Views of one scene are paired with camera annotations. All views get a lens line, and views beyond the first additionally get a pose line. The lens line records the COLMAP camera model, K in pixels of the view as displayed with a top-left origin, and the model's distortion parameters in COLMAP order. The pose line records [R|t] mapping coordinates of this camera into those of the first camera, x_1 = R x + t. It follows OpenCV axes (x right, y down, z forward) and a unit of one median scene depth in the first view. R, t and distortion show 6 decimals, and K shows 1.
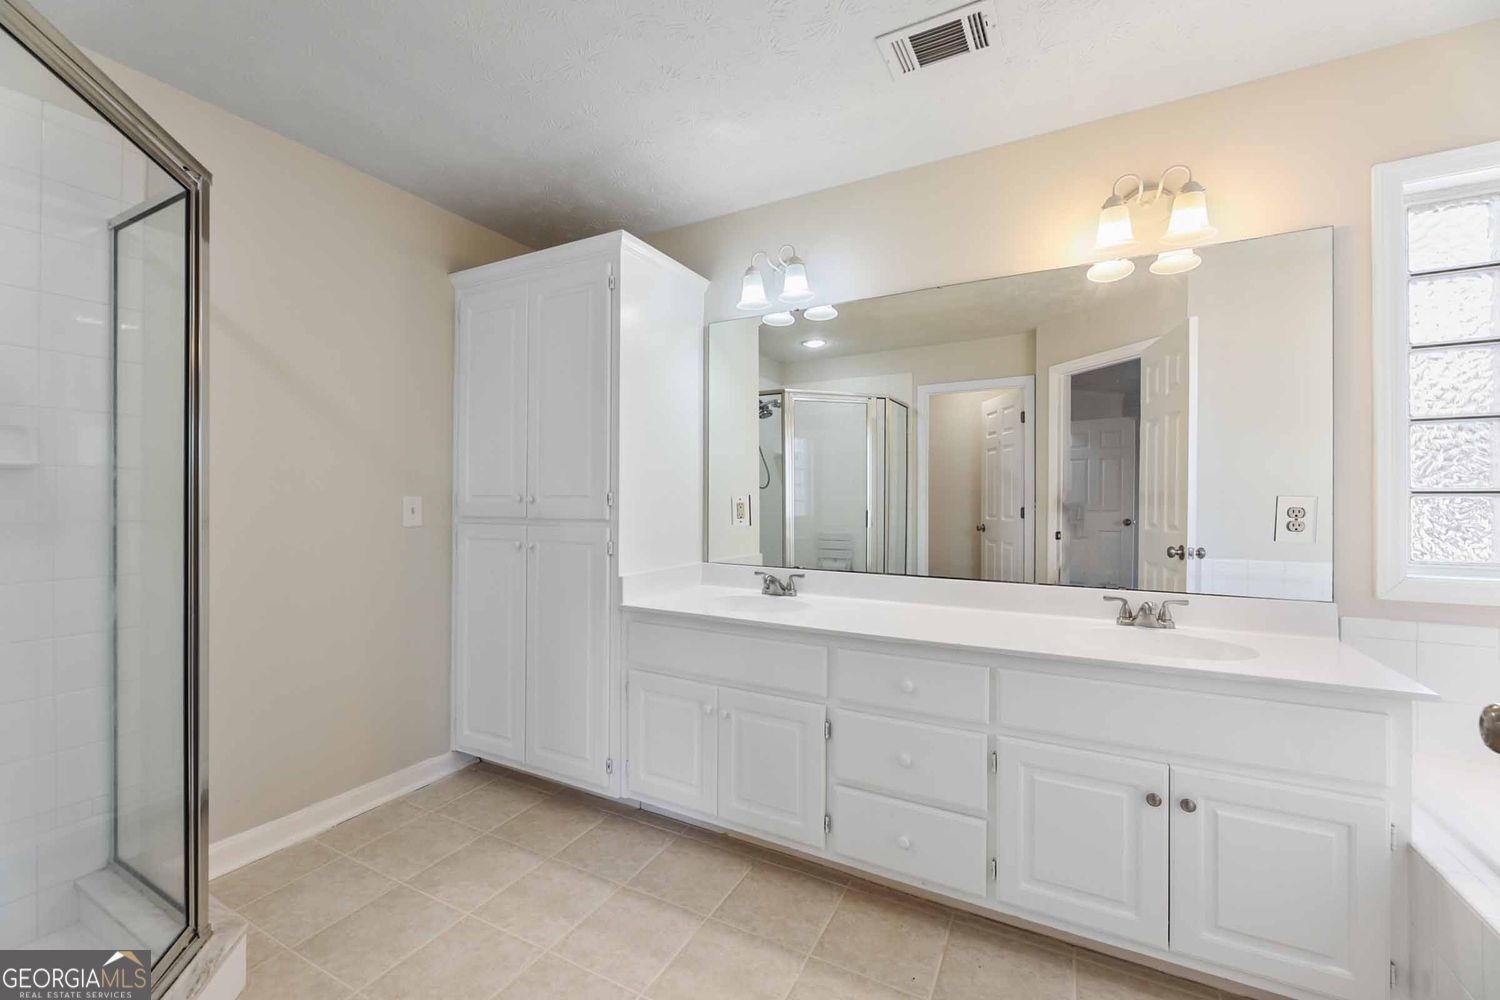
lens RADIAL K [[603.8, 0, 748.9], [0, 603.8, 497.5], [0, 0, 1]] dist [0.002427, -0.000032]
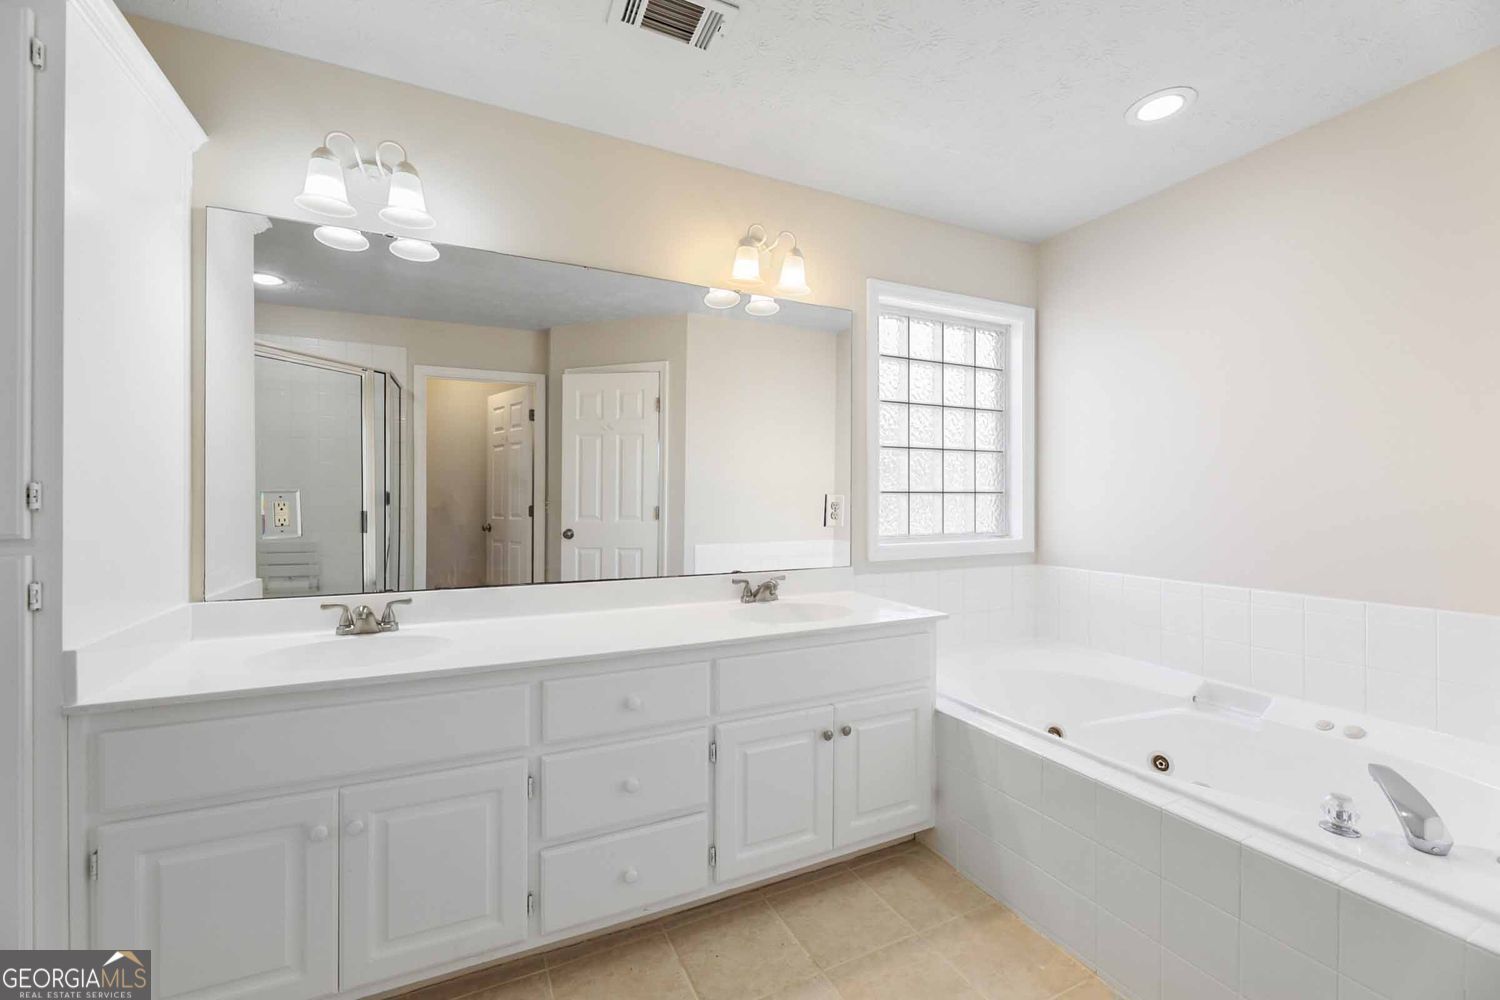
lens RADIAL K [[607.9, 0, 745.9], [0, 607.9, 498.4], [0, 0, 1]] dist [0.000078, 0.000610]
pose [[0.594482, -0.002208, 0.804106, -0.284581], [-0.000684, 0.999994, 0.003252, 0.002428], [-0.804109, -0.002483, 0.594477, 0.247329]]
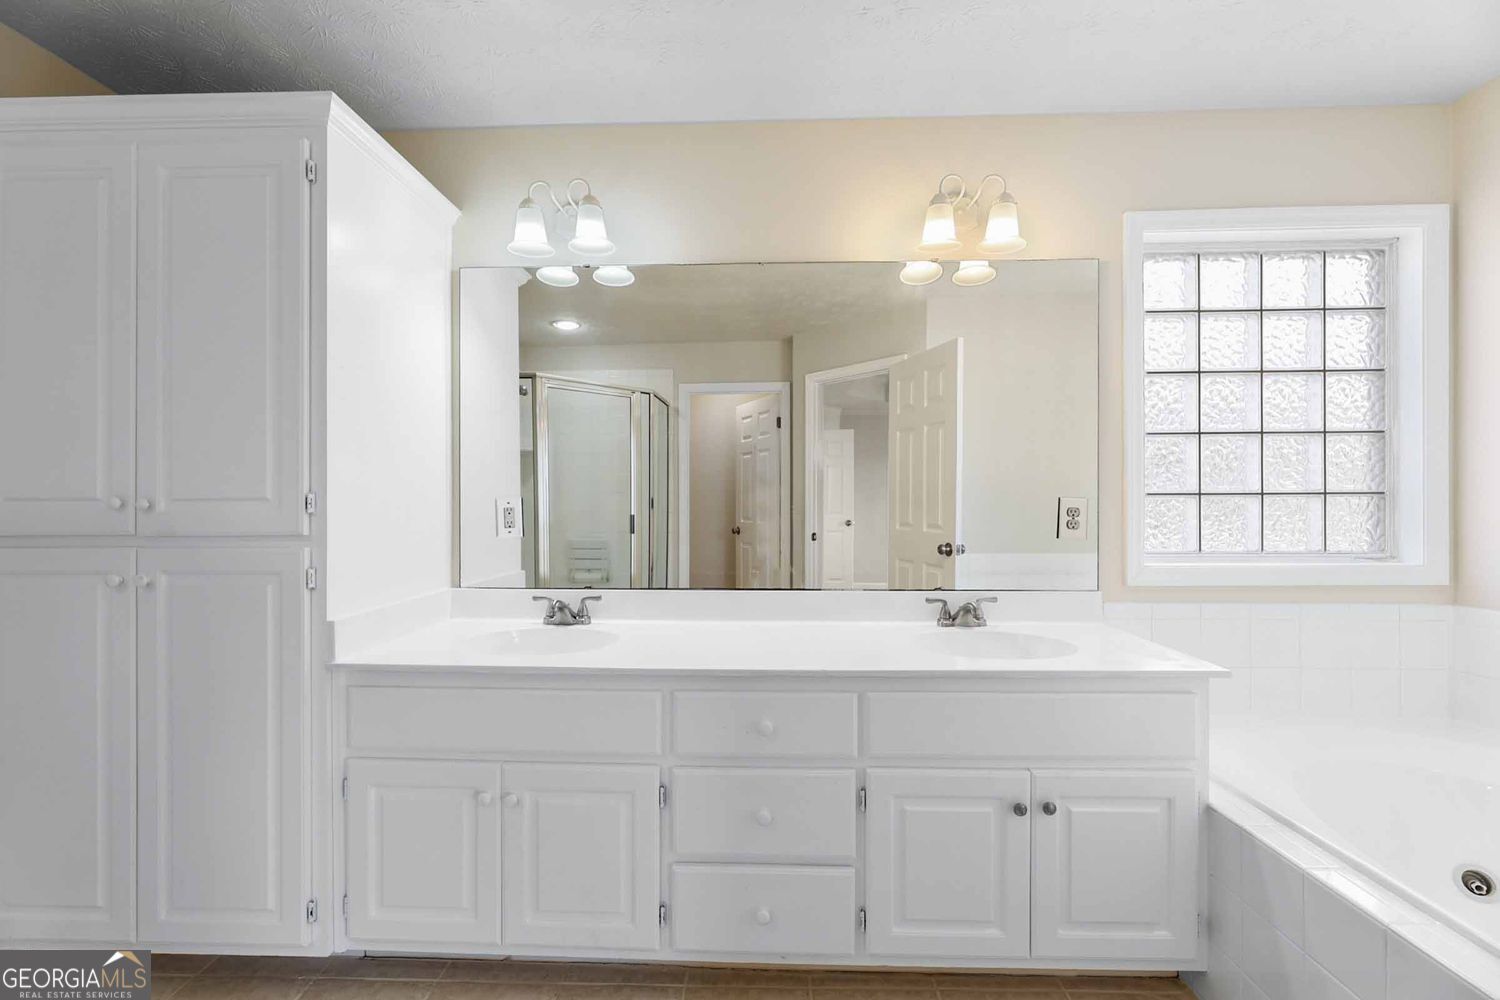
lens RADIAL K [[604.7, 0, 749.2], [0, 604.7, 504.7], [0, 0, 1]] dist [0.000205, 0.000184]
pose [[0.896539, -0.005777, 0.442926, -0.094666], [0.003652, 0.999977, 0.005649, 0.002107], [-0.442949, -0.003447, 0.896540, 0.206146]]
